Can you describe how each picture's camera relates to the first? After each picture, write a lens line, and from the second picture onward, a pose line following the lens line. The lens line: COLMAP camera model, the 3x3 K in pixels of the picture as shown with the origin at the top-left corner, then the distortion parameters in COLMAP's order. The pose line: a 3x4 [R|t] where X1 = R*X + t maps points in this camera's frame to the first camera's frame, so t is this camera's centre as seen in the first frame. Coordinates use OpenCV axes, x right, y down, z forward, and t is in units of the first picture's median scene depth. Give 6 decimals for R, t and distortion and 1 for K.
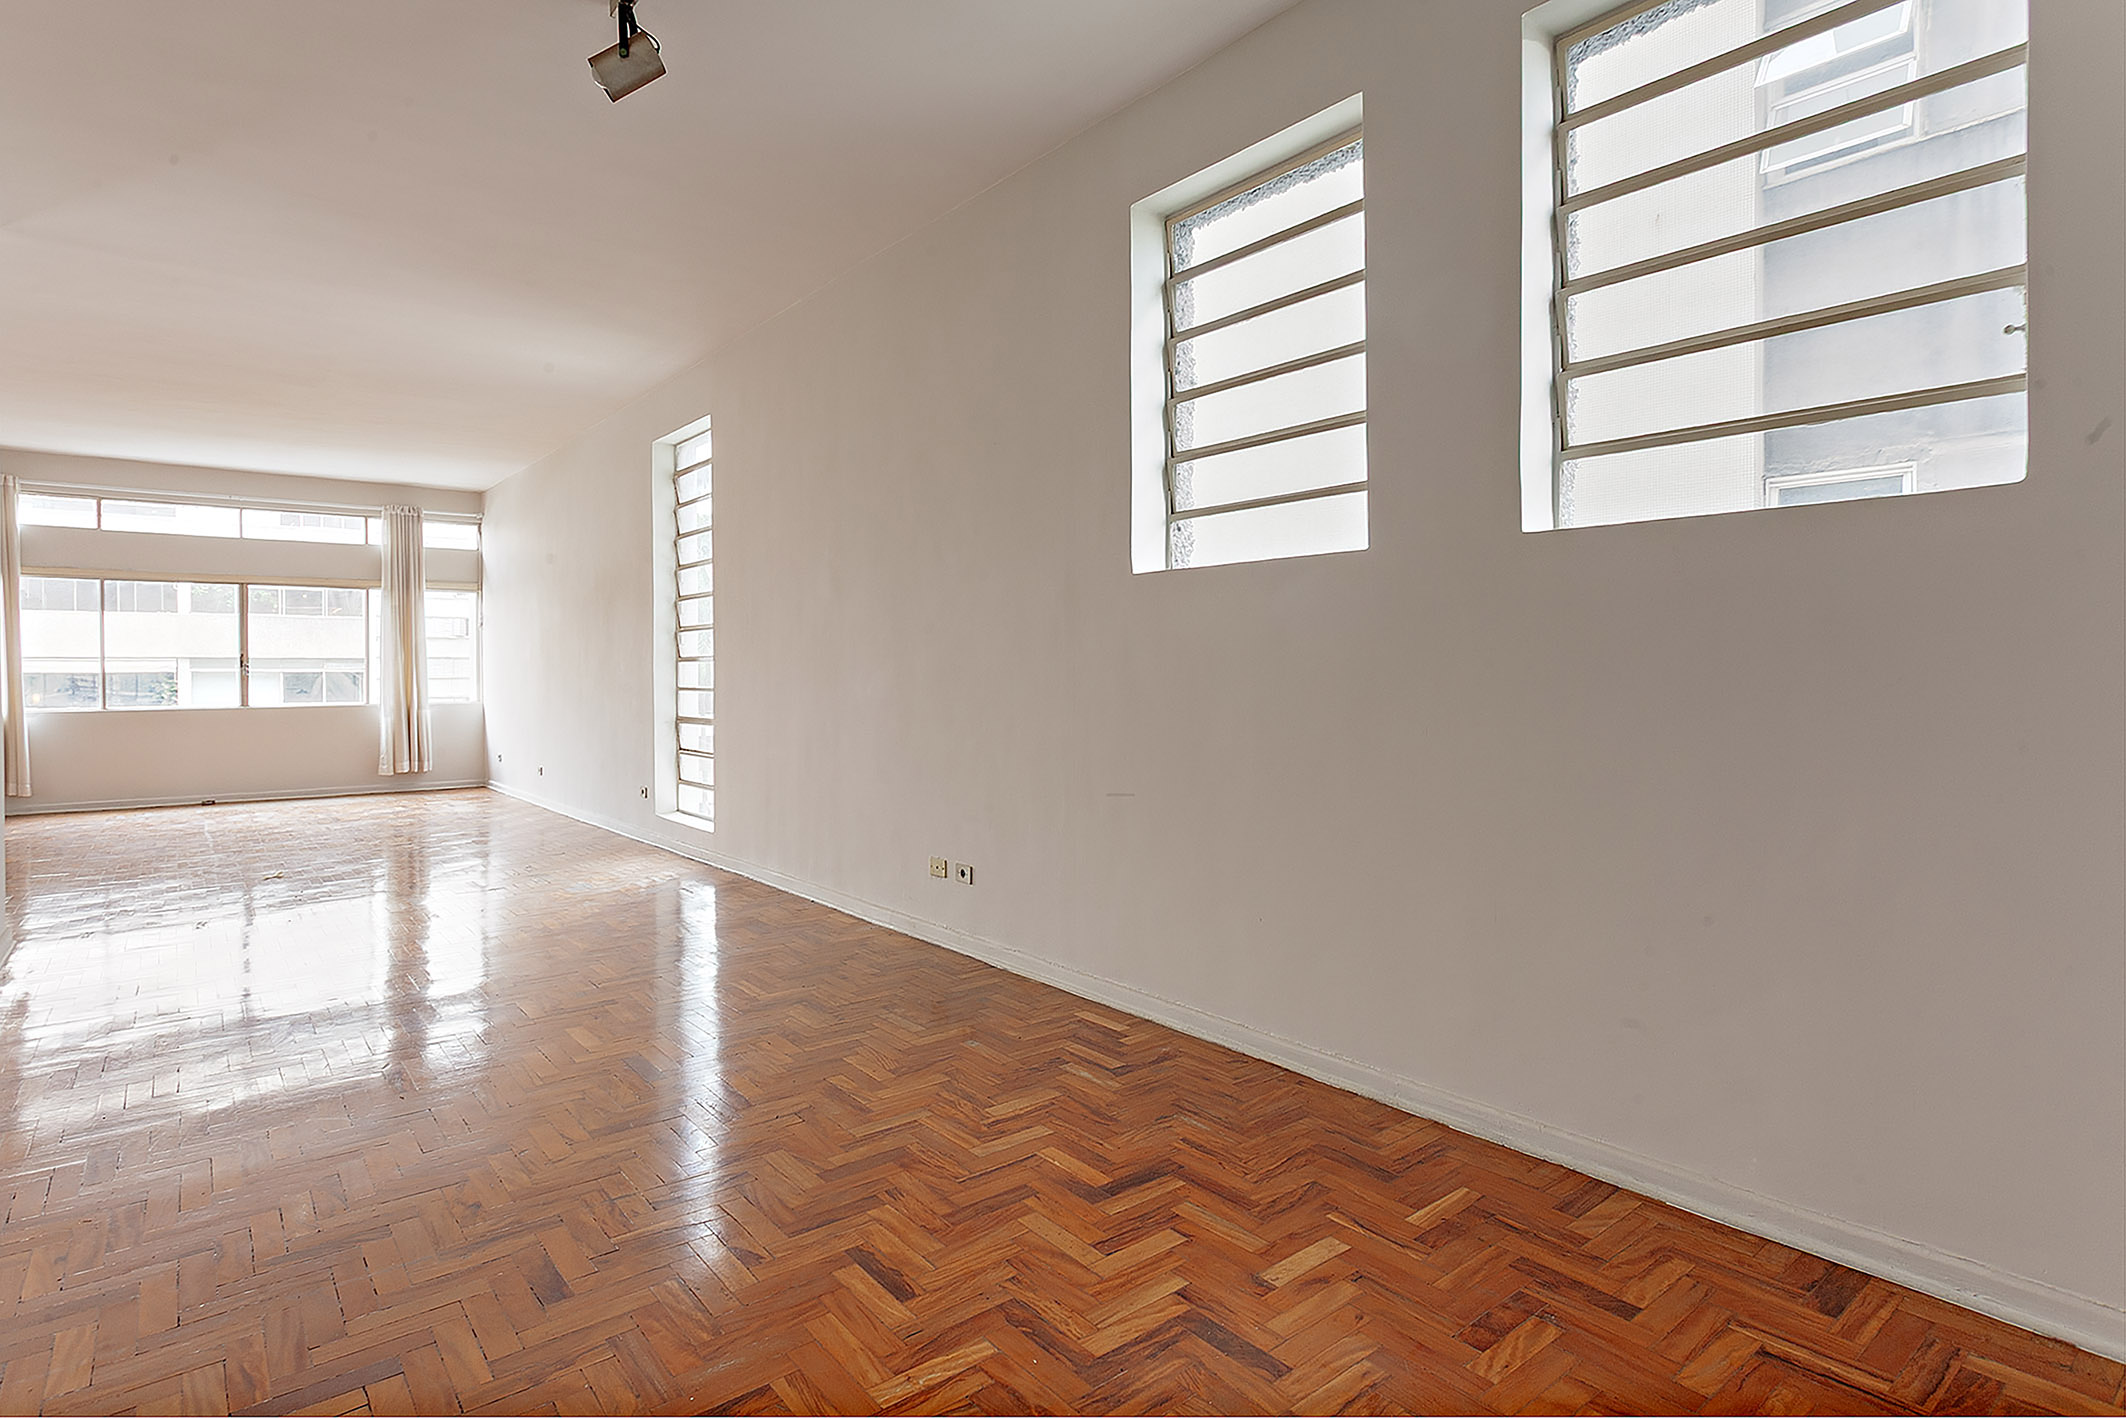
lens RADIAL K [[1105.1, 0, 1063.0], [0, 1105.1, 709.0], [0, 0, 1]] dist [-0.001210, -0.000457]
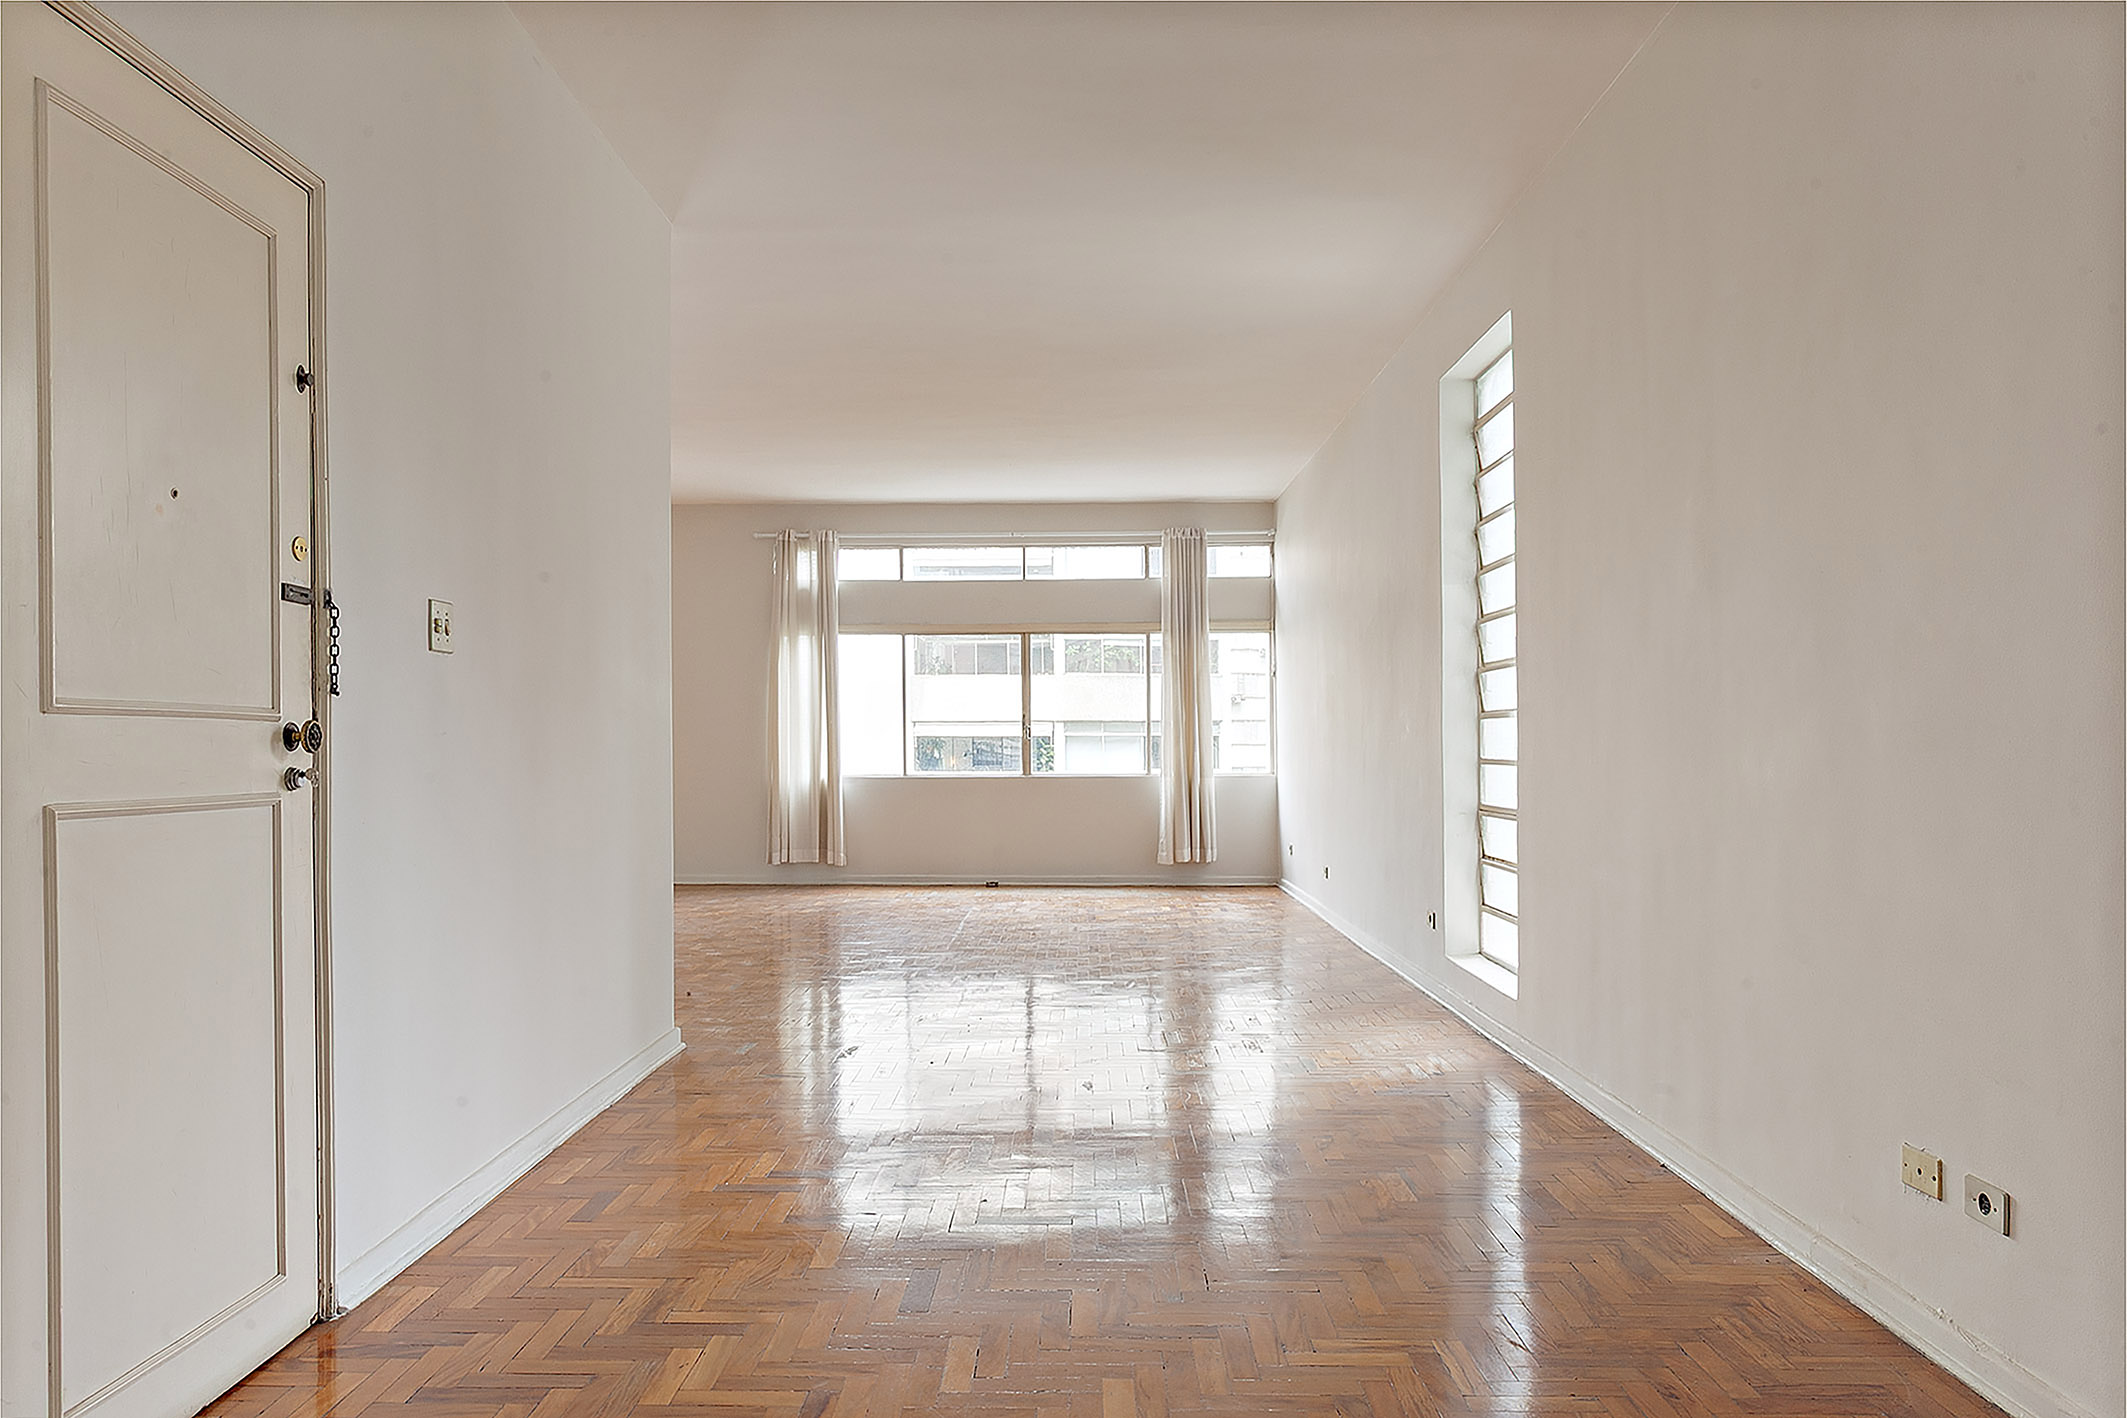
lens RADIAL K [[1405.9, 0, 1058.6], [0, 1405.9, 726.4], [0, 0, 1]] dist [-0.001908, 0.003798]
pose [[0.757077, -0.003834, -0.653314, -0.002954], [-0.023262, 0.999191, -0.032820, -0.004937], [0.652911, 0.040044, 0.756375, 0.179469]]
